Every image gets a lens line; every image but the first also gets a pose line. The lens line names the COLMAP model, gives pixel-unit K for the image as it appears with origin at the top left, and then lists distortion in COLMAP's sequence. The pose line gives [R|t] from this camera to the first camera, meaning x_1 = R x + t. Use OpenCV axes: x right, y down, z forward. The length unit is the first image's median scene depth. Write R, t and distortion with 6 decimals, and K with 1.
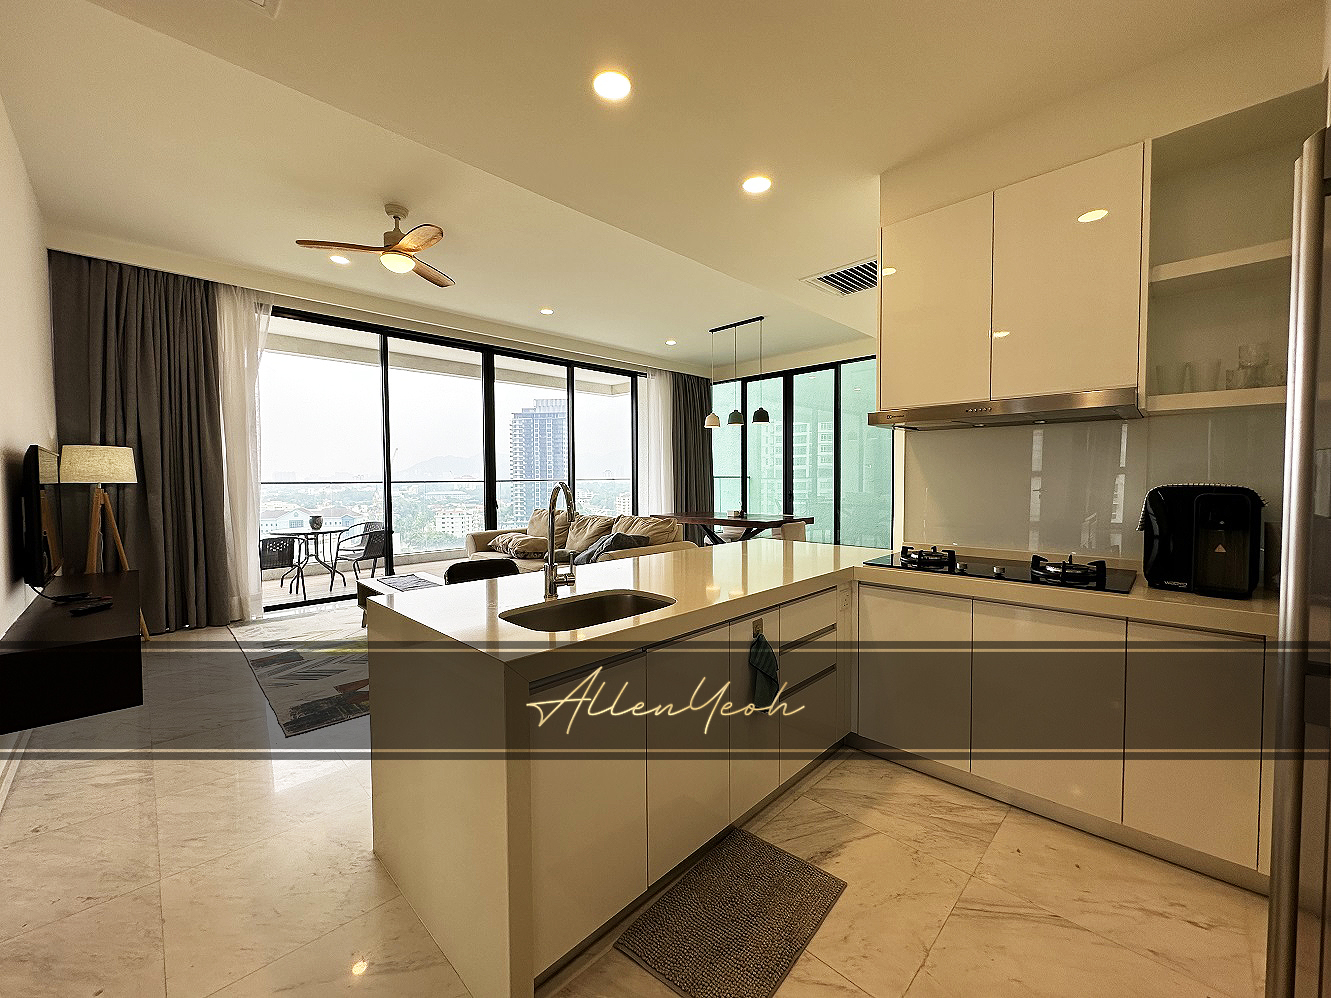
lens RADIAL K [[535.7, 0, 670.9], [0, 535.7, 500.3], [0, 0, 1]] dist [-0.010341, 0.001095]
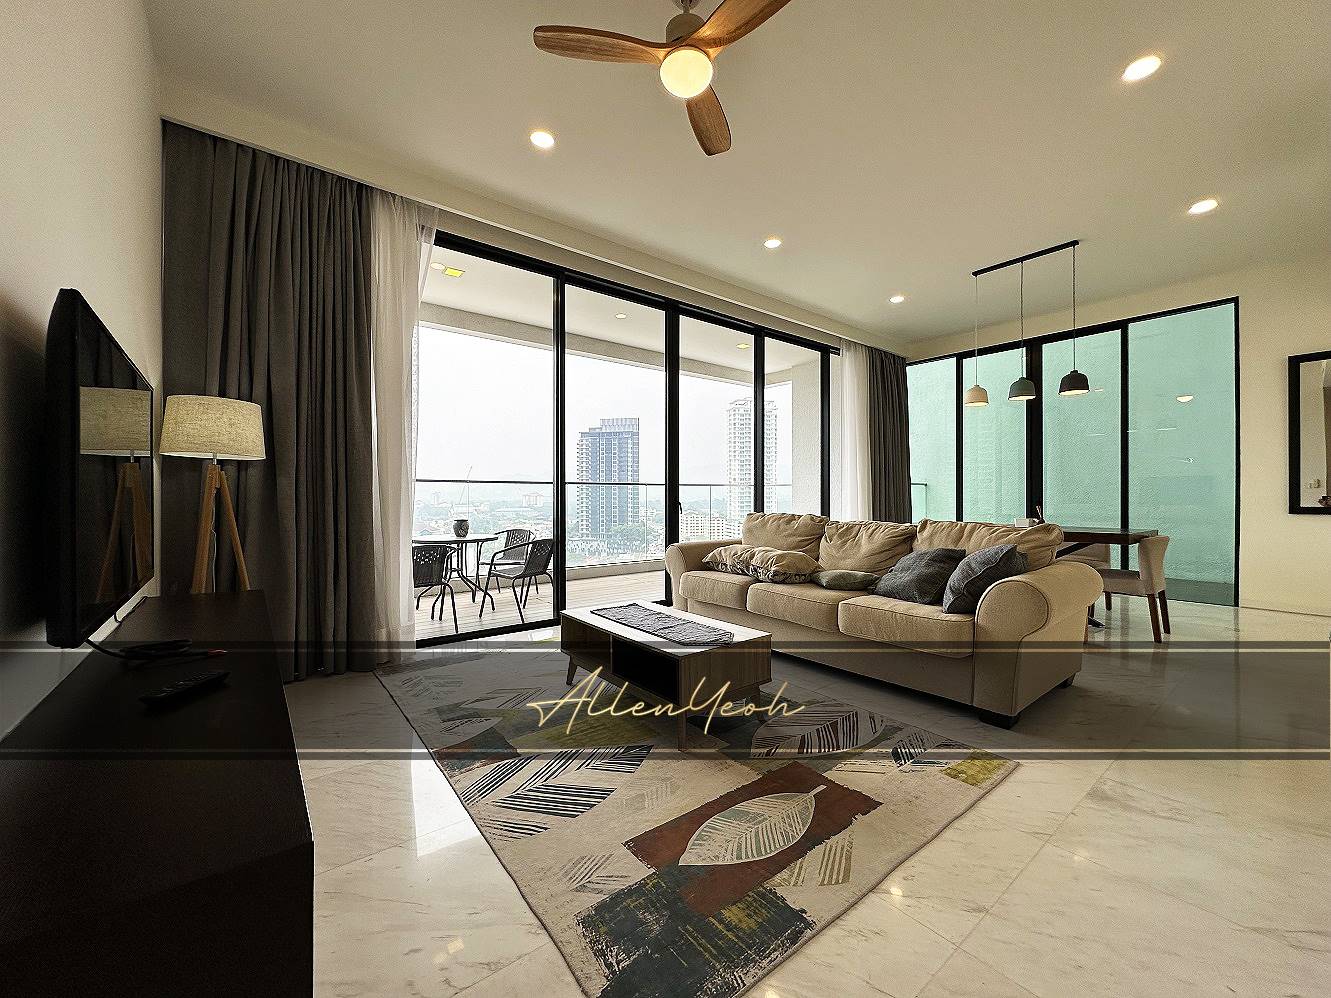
lens RADIAL K [[535.7, 0, 665.8], [0, 535.7, 500.9], [0, 0, 1]] dist [-0.010341, 0.001095]
pose [[0.992306, 0.007047, -0.123610, -0.367577], [-0.011167, 0.999404, -0.032668, 0.033132], [0.123306, 0.033798, 0.991793, 0.347202]]
